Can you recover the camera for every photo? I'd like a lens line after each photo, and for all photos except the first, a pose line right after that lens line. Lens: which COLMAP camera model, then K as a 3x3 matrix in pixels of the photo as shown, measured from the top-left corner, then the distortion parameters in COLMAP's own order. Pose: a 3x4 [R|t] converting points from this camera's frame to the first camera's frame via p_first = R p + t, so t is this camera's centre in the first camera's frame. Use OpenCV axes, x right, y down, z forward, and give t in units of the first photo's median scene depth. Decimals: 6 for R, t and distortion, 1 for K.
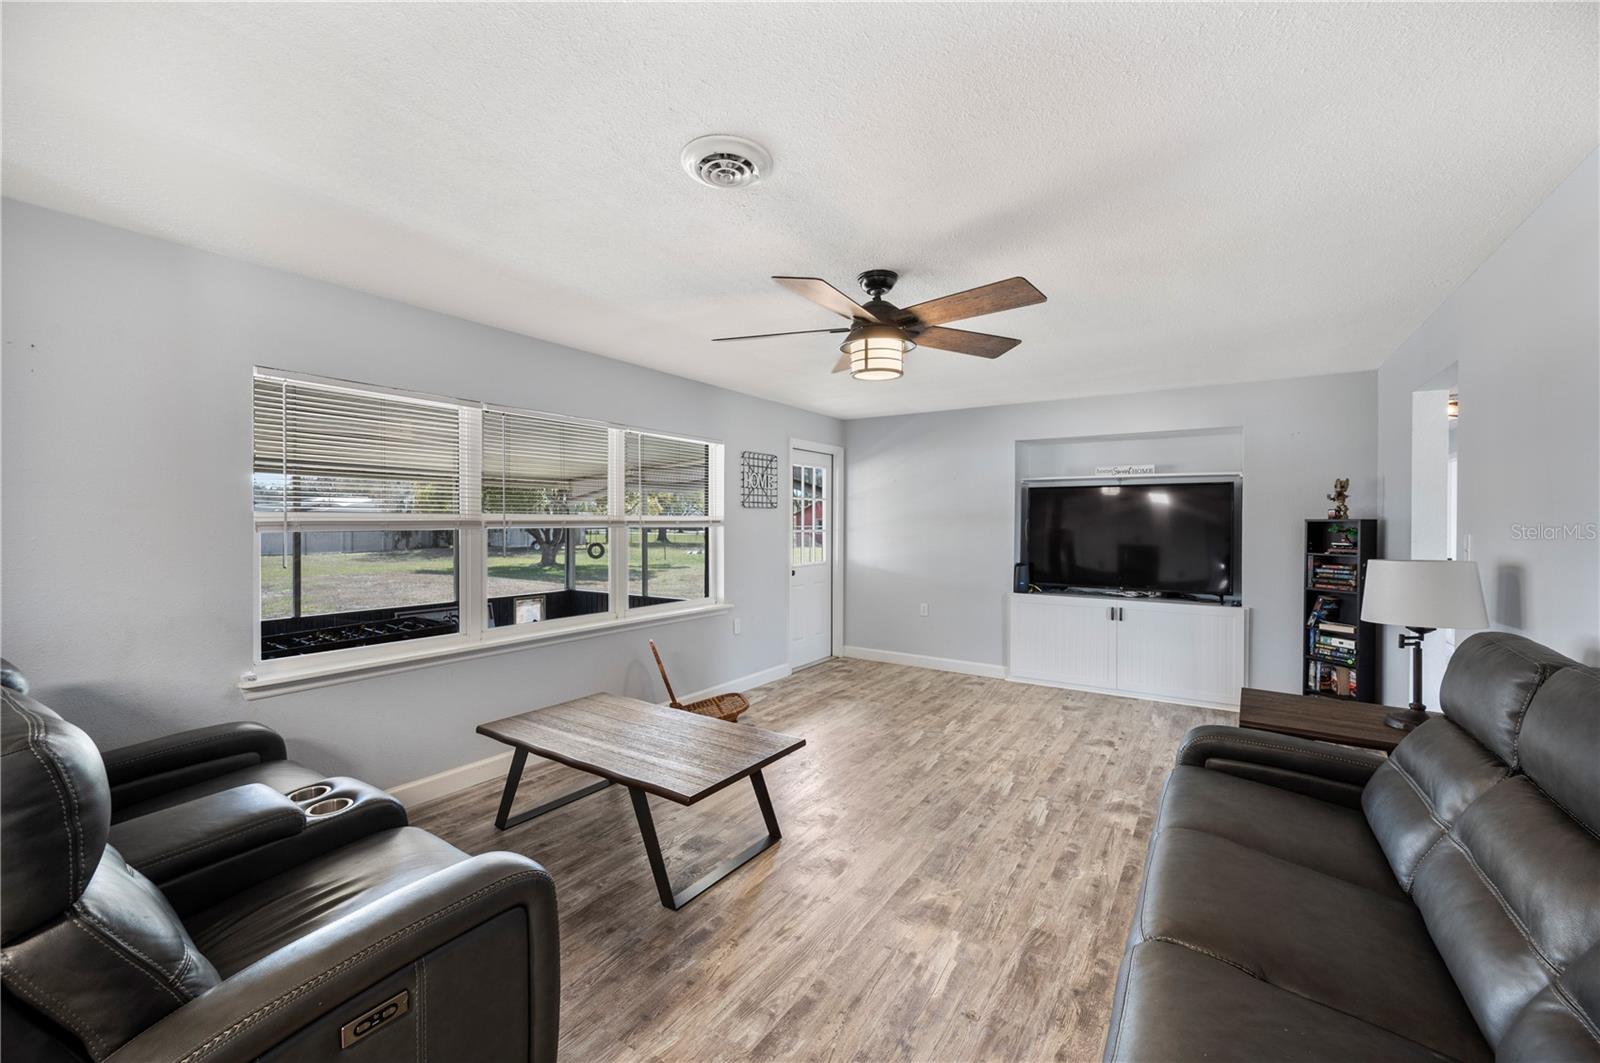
lens RADIAL K [[633.3, 0, 800.5], [0, 633.3, 539.8], [0, 0, 1]] dist [-0.000647, 0.000649]
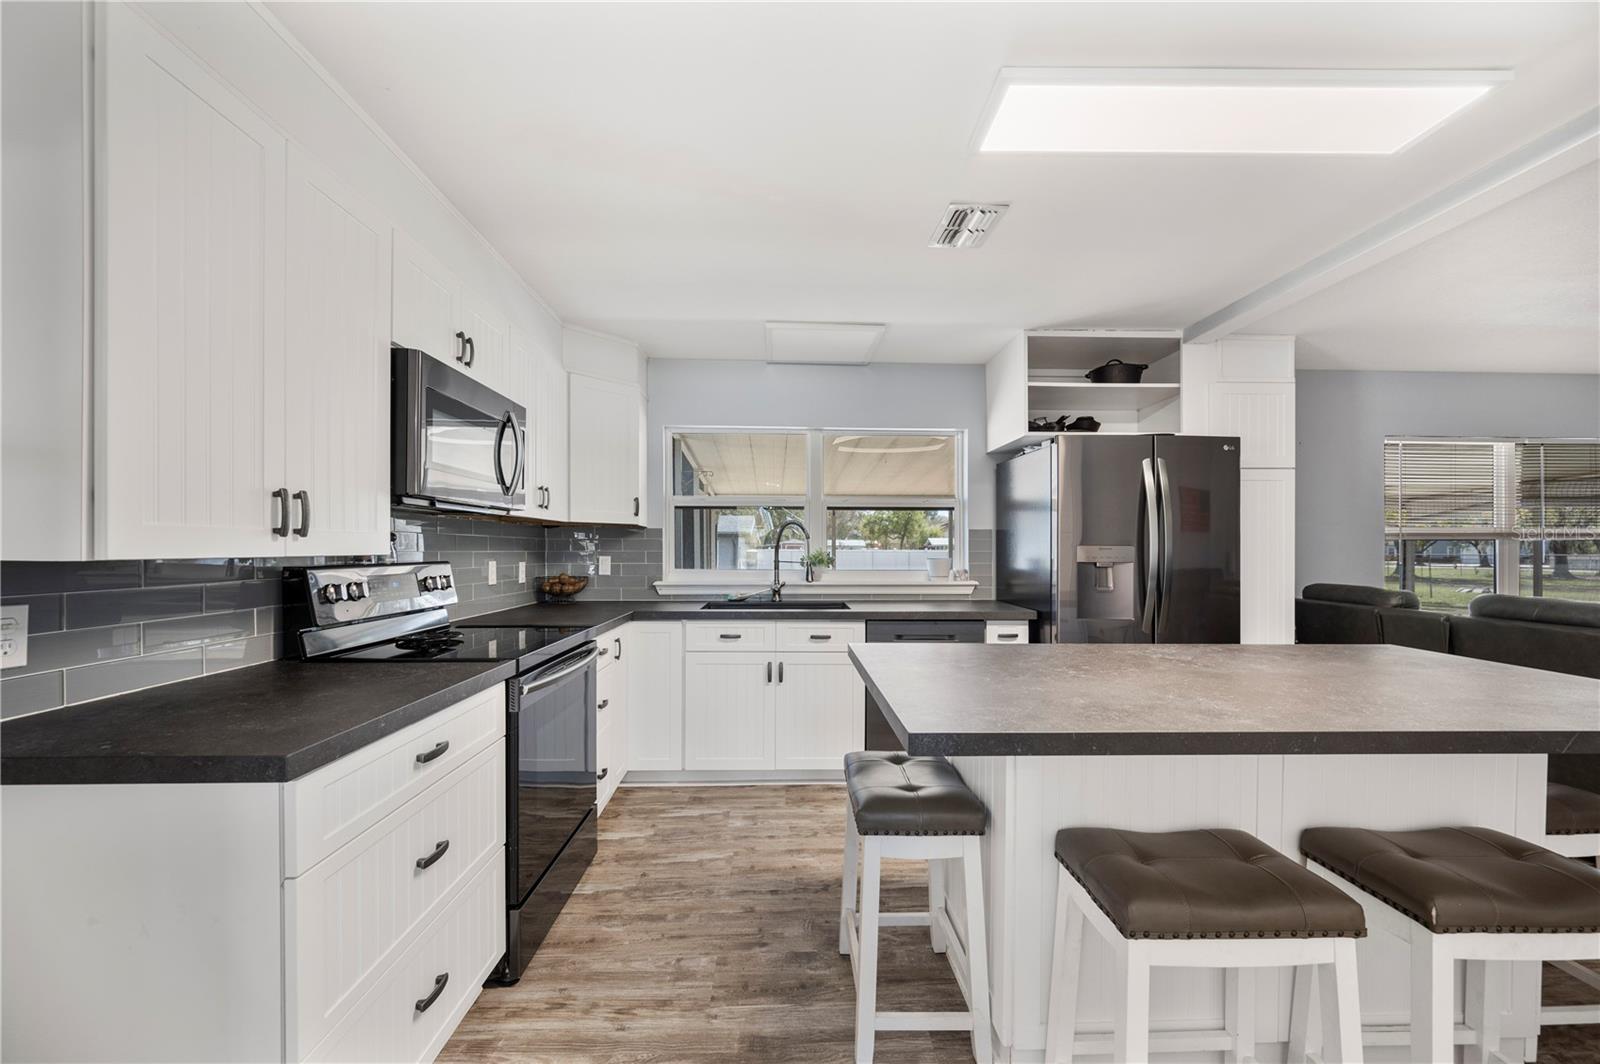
lens RADIAL K [[639.6, 0, 805.4], [0, 639.6, 553.0], [0, 0, 1]] dist [-0.000763, -0.000204]
pose [[0.587488, 0.007830, -0.809195, -0.208809], [-0.025979, 0.999620, -0.009189, 0.038101], [0.808816, 0.026420, 0.587468, -0.576742]]
